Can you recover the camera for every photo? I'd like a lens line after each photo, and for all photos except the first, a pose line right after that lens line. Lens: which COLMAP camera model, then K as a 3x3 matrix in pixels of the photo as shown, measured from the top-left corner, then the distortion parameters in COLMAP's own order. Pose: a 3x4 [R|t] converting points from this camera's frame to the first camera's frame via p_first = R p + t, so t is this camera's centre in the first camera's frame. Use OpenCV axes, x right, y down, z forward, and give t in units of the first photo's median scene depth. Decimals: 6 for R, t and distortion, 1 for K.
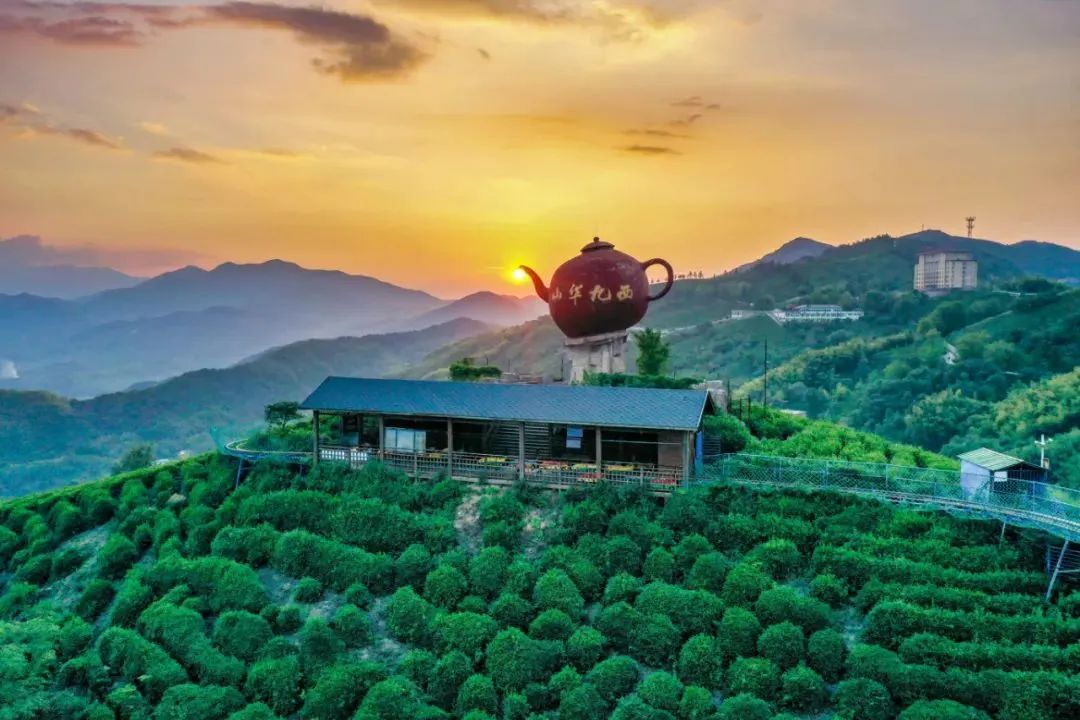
lens RADIAL K [[848.6, 0, 540.0], [0, 848.6, 360.0], [0, 0, 1]] dist [-0.001841, 0.002333]
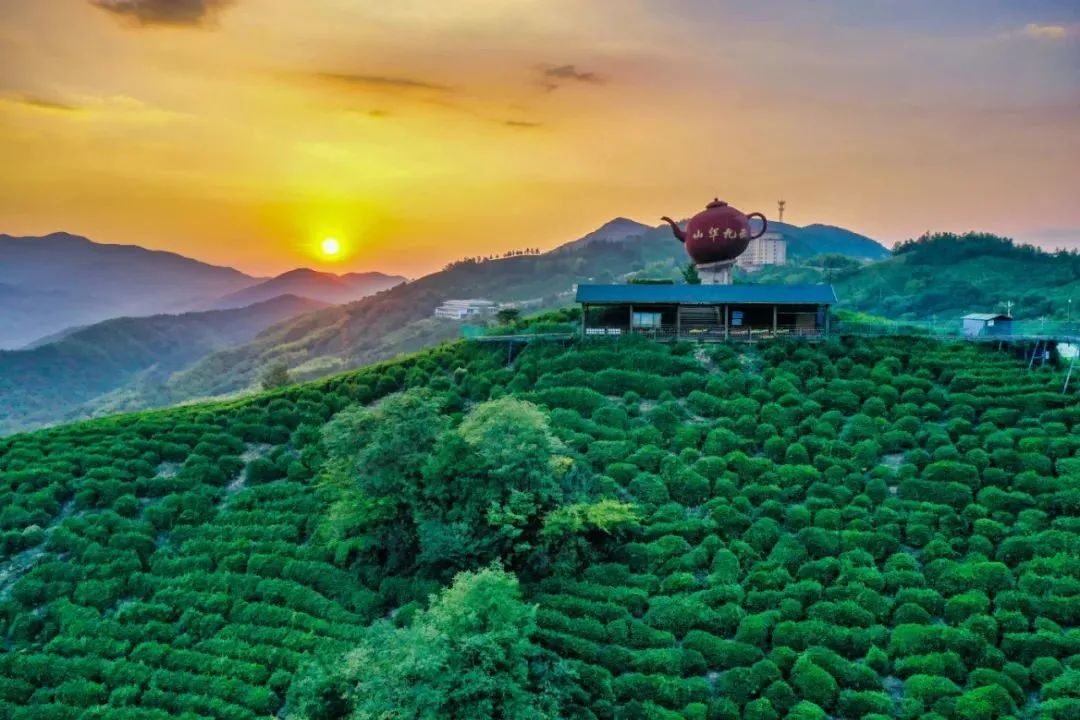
lens RADIAL K [[848.6, 0, 540.0], [0, 848.6, 360.0], [0, 0, 1]] dist [-0.001841, 0.002333]
pose [[0.977404, -0.017870, 0.210622, -0.584421], [0.012535, 0.999567, 0.026637, 0.105336], [-0.211006, -0.023395, 0.977205, -0.452984]]
